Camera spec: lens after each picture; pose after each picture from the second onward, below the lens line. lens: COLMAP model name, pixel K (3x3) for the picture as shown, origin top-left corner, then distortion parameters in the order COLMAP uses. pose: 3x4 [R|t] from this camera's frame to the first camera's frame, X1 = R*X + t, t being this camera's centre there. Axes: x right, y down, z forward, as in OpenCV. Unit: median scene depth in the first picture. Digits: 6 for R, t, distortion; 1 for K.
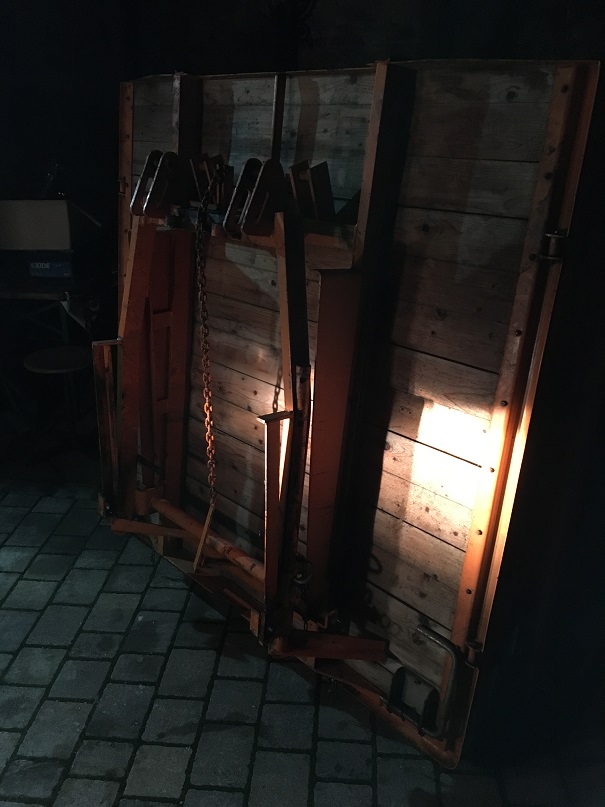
lens RADIAL K [[695.1, 0, 303.8], [0, 695.1, 405.5], [0, 0, 1]] dist [0.066822, -0.032367]
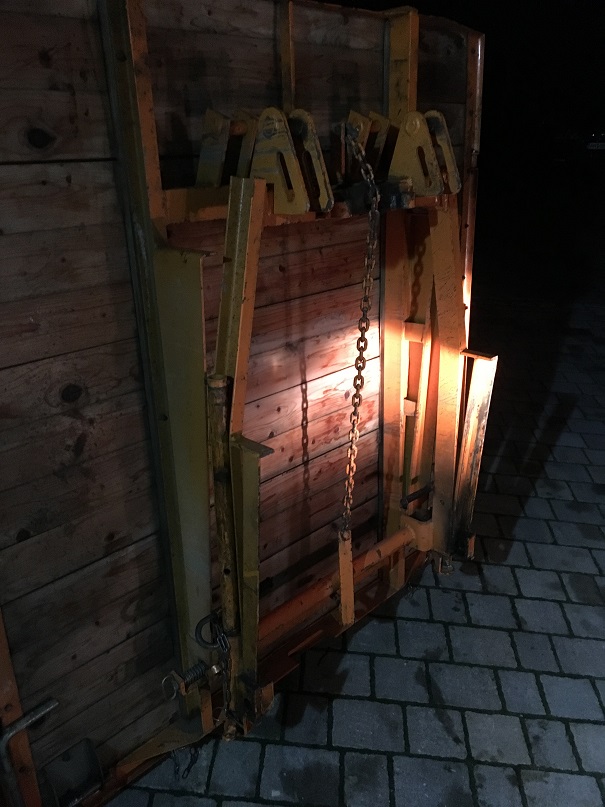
lens RADIAL K [[695.1, 0, 305.4], [0, 695.1, 400.7], [0, 0, 1]] dist [0.066822, -0.032367]
pose [[-0.023519, -0.433198, 0.900992, -0.845557], [0.327585, 0.848144, 0.416340, -0.376483], [-0.944529, 0.304943, 0.121961, 0.928820]]
